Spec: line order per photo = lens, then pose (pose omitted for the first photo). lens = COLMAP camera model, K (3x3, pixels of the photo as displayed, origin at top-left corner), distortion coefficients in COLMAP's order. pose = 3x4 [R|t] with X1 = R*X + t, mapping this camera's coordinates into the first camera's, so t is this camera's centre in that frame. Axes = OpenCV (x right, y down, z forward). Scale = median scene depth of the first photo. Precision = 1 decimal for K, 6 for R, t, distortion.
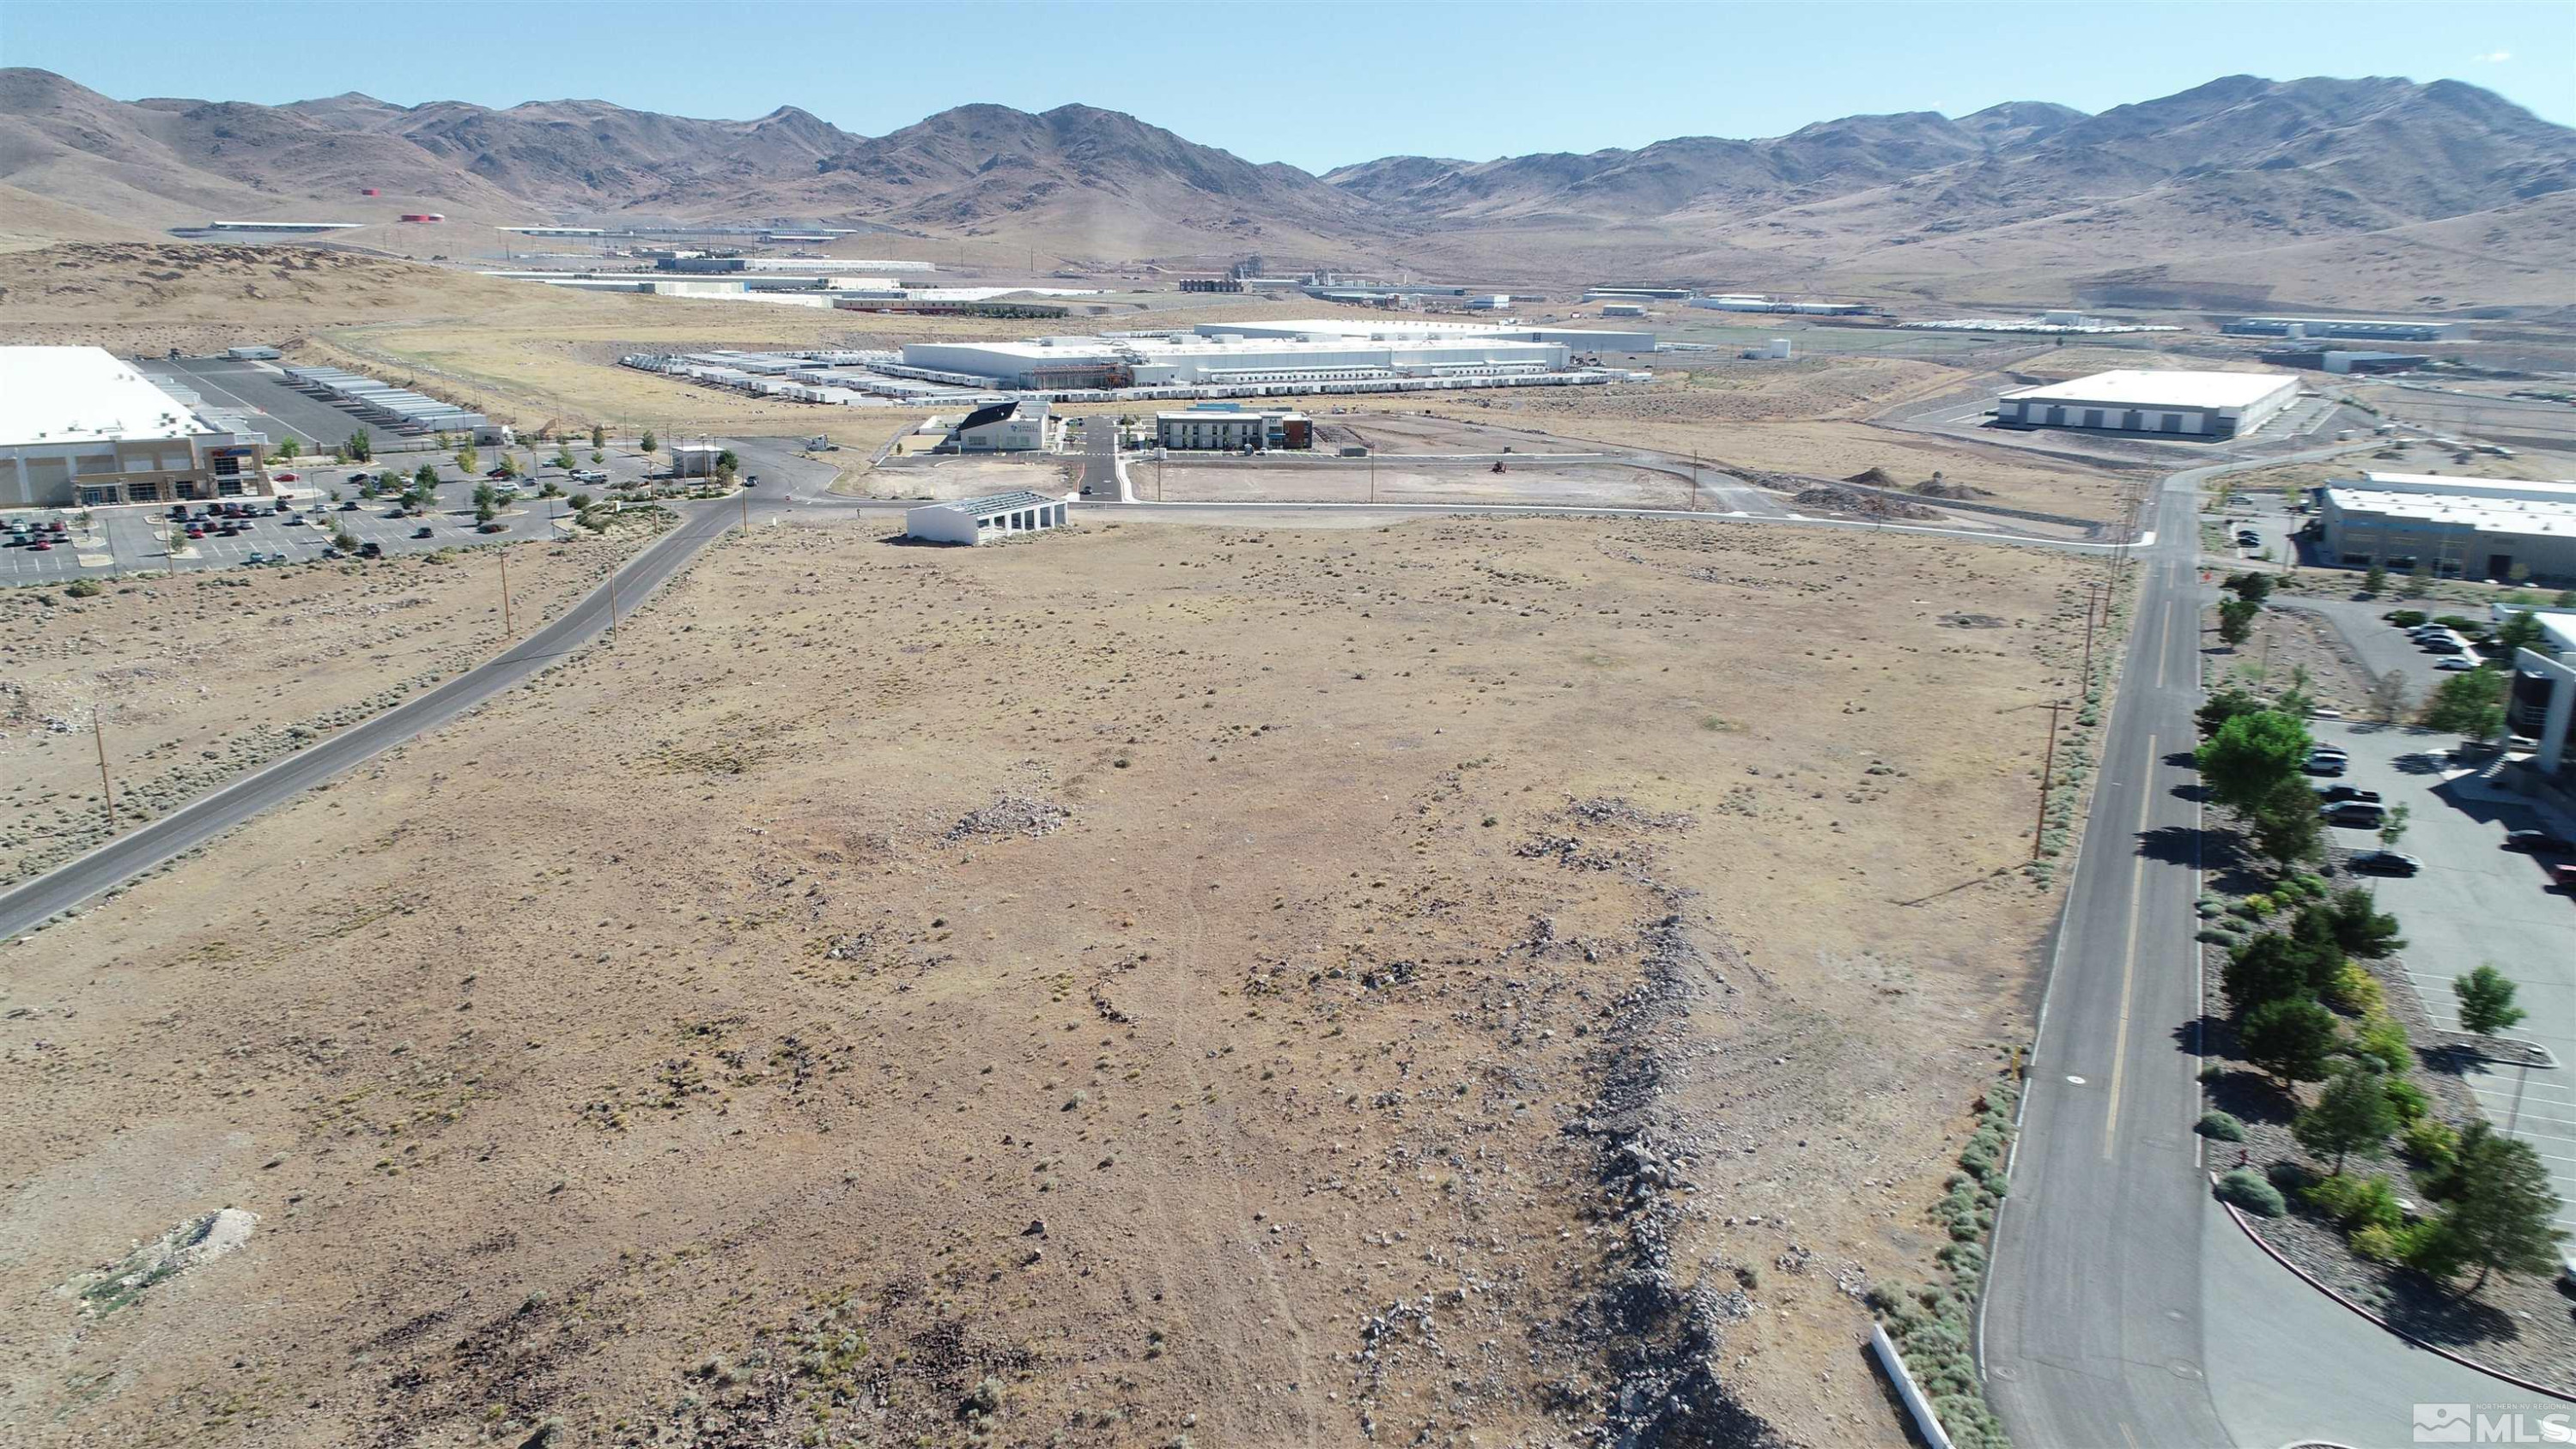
lens RADIAL K [[1718.5, 0, 1280.2], [0, 1718.5, 734.9], [0, 0, 1]] dist [-0.006591, 0.001122]
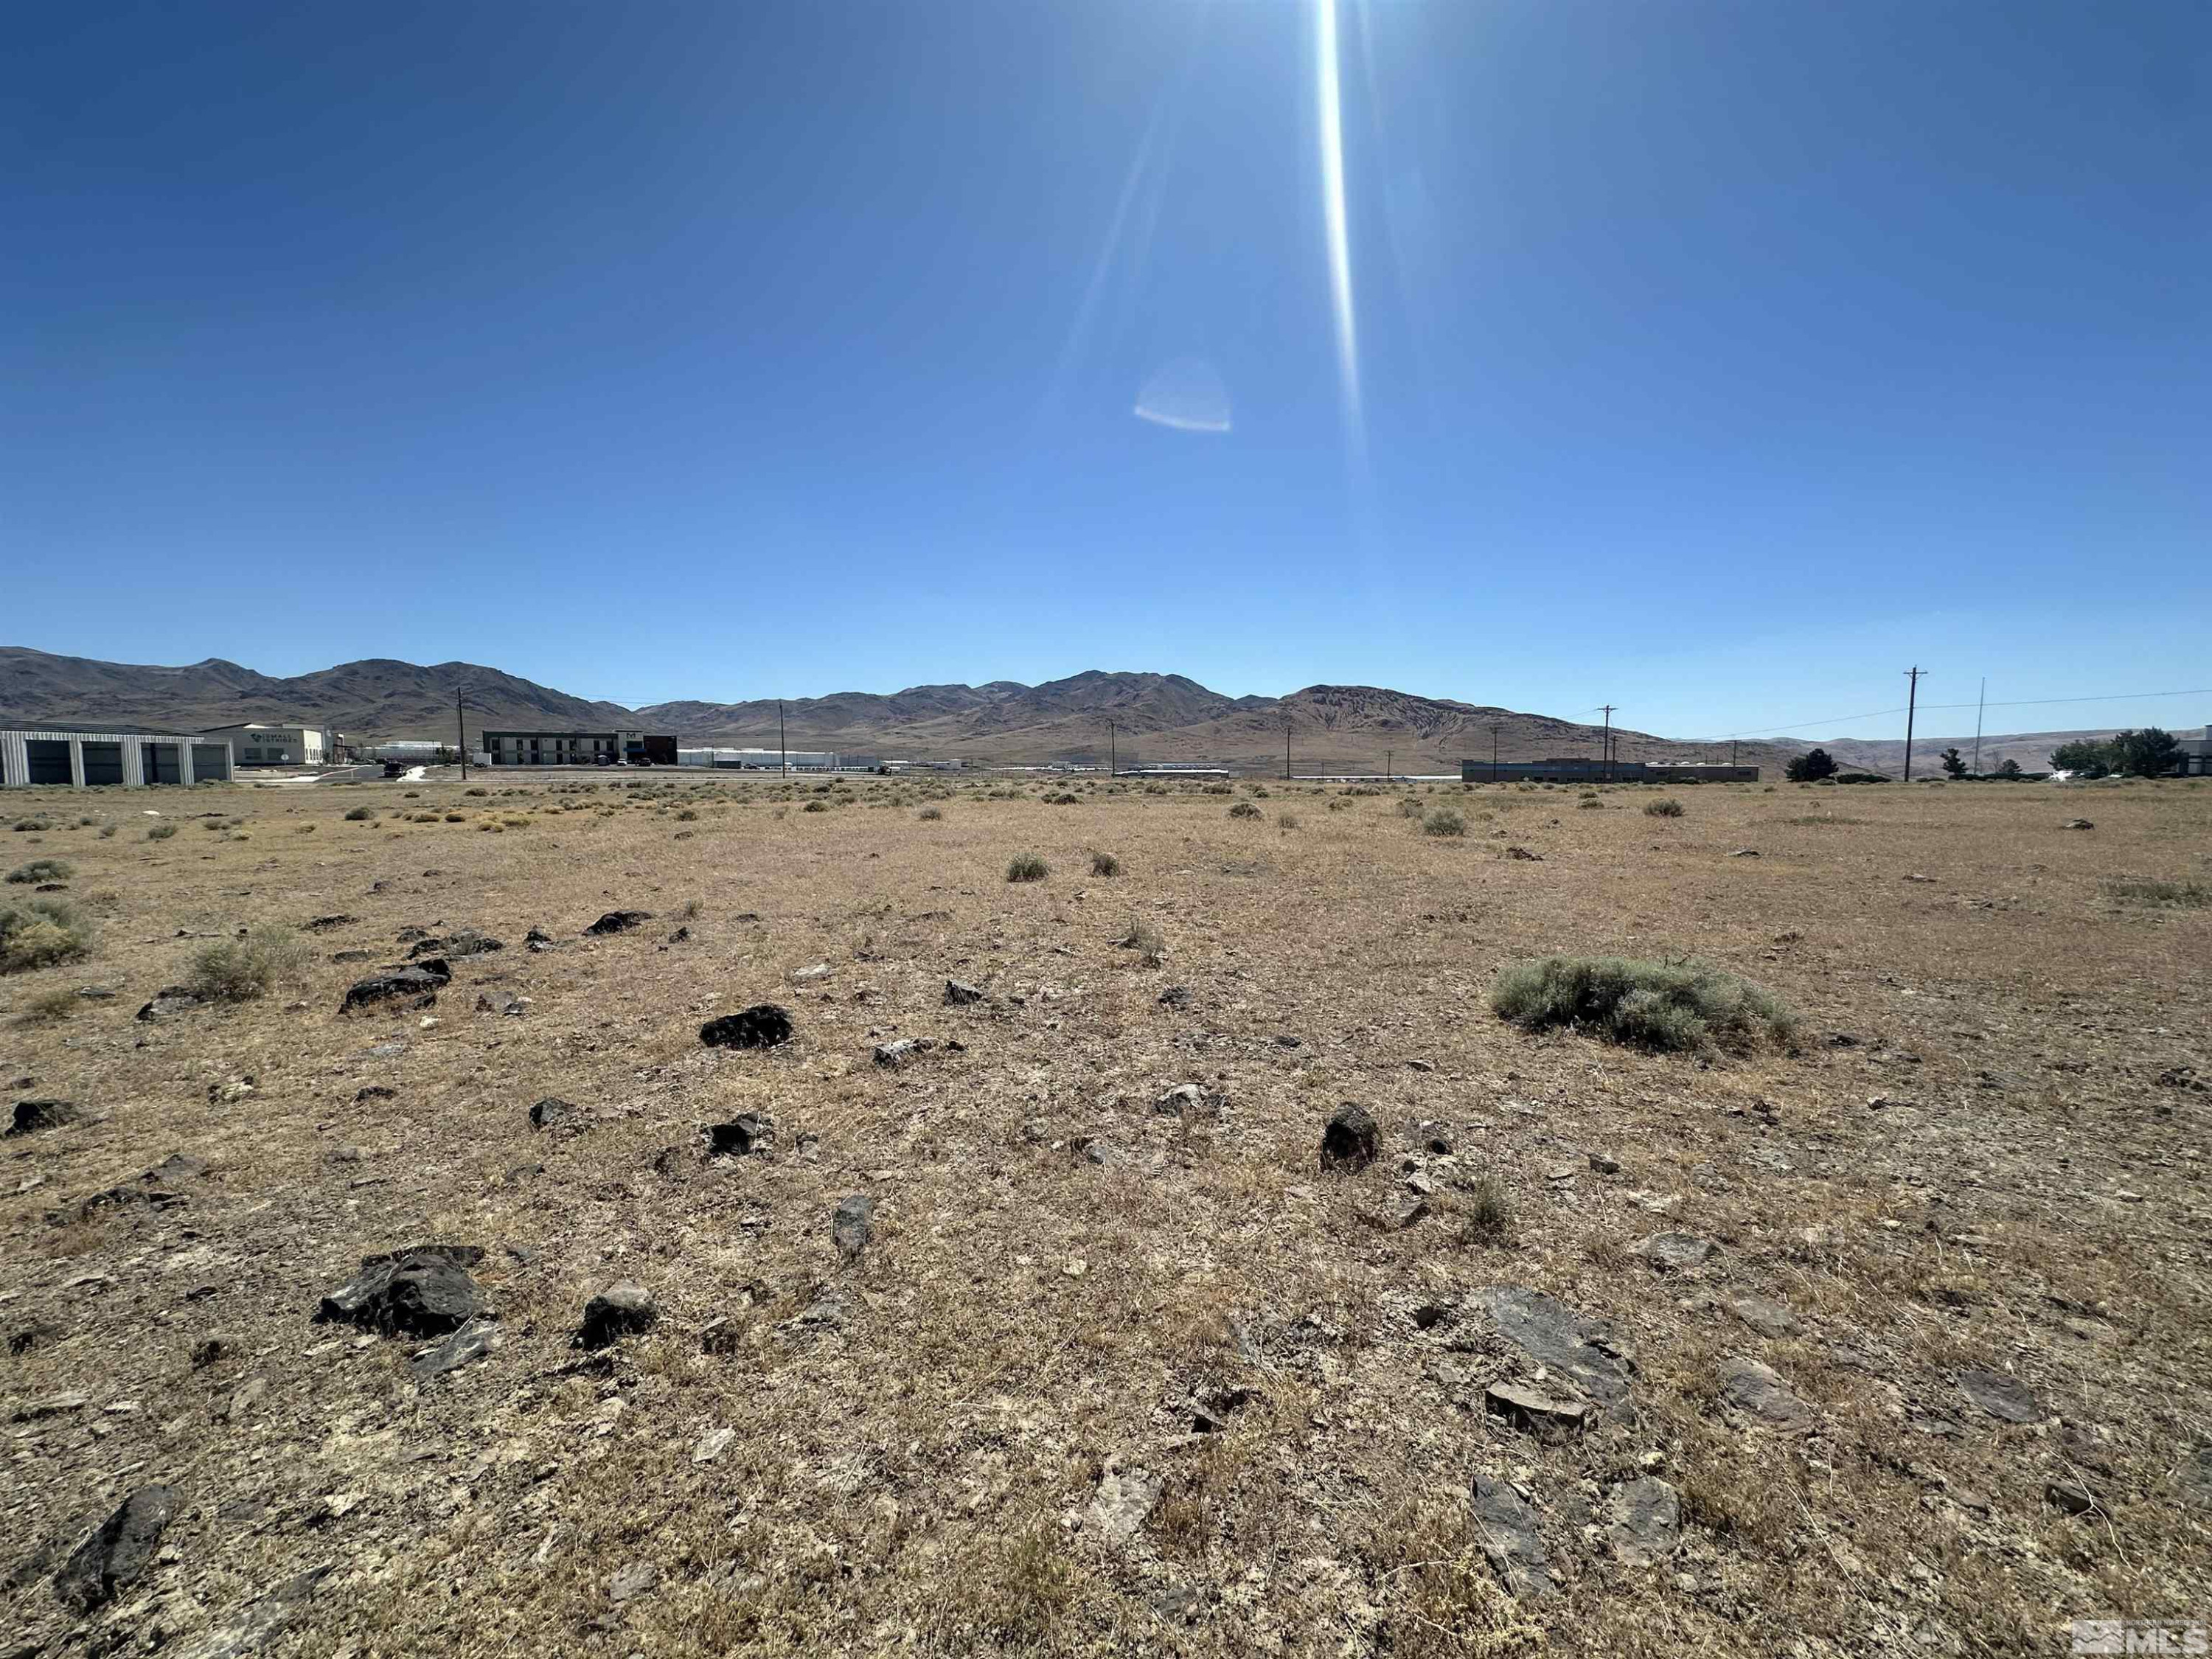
lens RADIAL K [[883.5, 0, 1105.9], [0, 883.5, 821.8], [0, 0, 1]] dist [-0.000579, -0.000401]
pose [[0.871551, -0.048825, 0.487867, -0.014223], [0.145240, 0.976080, -0.161780, -0.022991], [-0.468299, 0.211857, 0.857795, 0.548627]]
